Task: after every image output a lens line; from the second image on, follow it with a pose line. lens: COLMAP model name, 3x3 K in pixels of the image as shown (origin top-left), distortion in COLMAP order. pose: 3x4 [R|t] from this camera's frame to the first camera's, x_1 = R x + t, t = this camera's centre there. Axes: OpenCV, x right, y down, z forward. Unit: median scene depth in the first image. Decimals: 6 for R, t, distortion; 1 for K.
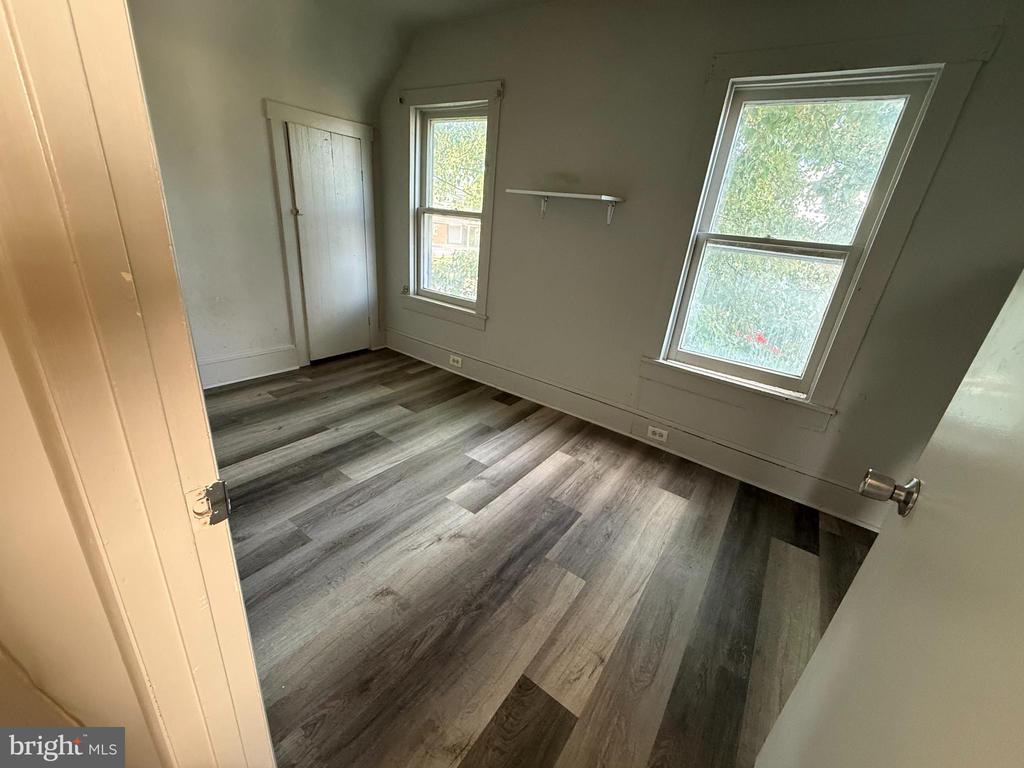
lens RADIAL K [[411.6, 0, 509.6], [0, 411.6, 384.0], [0, 0, 1]] dist [-0.000162, -0.000038]
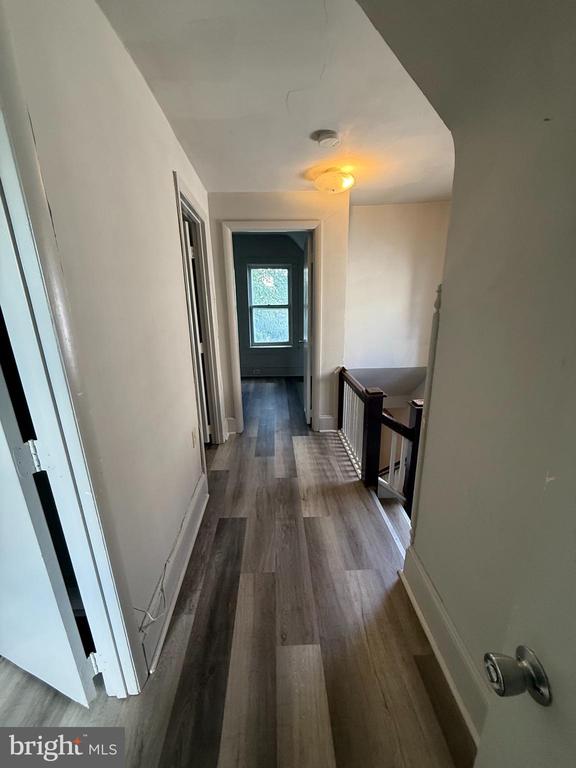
lens RADIAL K [[308.7, 0, 288.1], [0, 308.7, 383.3], [0, 0, 1]] dist [-0.000162, -0.000038]
pose [[0.780501, -0.277185, 0.560346, -0.878777], [0.311741, 0.949505, 0.035468, 0.227305], [-0.541882, 0.146999, 0.827499, -1.136716]]
